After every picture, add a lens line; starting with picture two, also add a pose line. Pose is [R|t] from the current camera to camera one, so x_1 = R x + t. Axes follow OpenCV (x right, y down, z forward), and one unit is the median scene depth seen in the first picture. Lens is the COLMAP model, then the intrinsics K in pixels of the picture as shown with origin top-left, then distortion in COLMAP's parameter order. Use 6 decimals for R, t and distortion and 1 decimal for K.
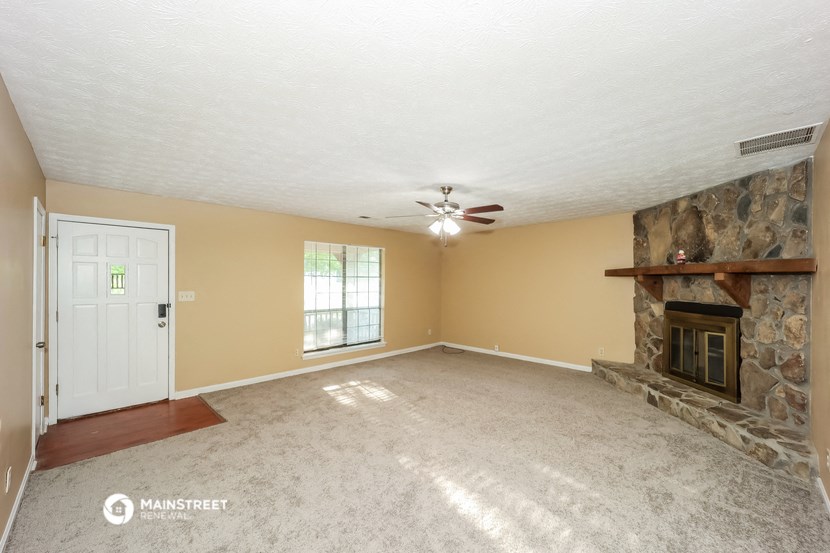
lens RADIAL K [[334.1, 0, 415.9], [0, 334.1, 282.1], [0, 0, 1]] dist [-0.008642, -0.000246]
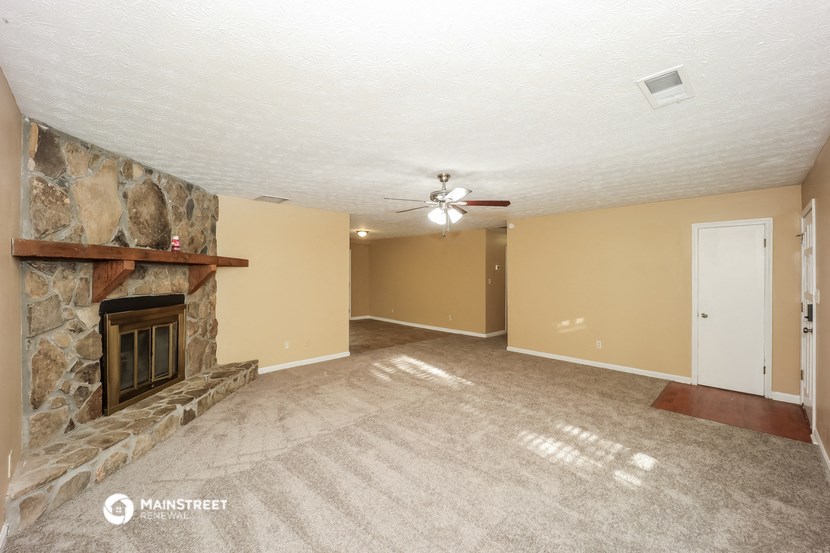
lens RADIAL K [[334.1, 0, 408.8], [0, 334.1, 270.1], [0, 0, 1]] dist [-0.008642, -0.000246]
pose [[-0.999908, -0.005340, 0.012433, 0.176760], [-0.005462, 0.999937, -0.009781, 0.000351], [-0.012380, -0.009848, -0.999875, 1.972896]]
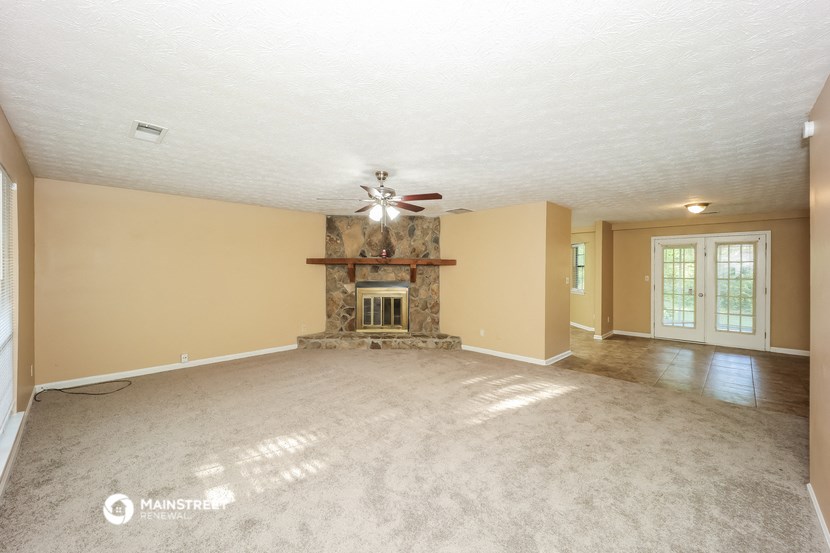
lens RADIAL K [[334.1, 0, 415.8], [0, 334.1, 271.3], [0, 0, 1]] dist [-0.008642, -0.000246]
pose [[-0.023574, -0.005200, 0.999709, -0.902885], [-0.004242, 0.999978, 0.005102, 0.001879], [-0.999713, -0.004120, -0.023595, 0.927320]]
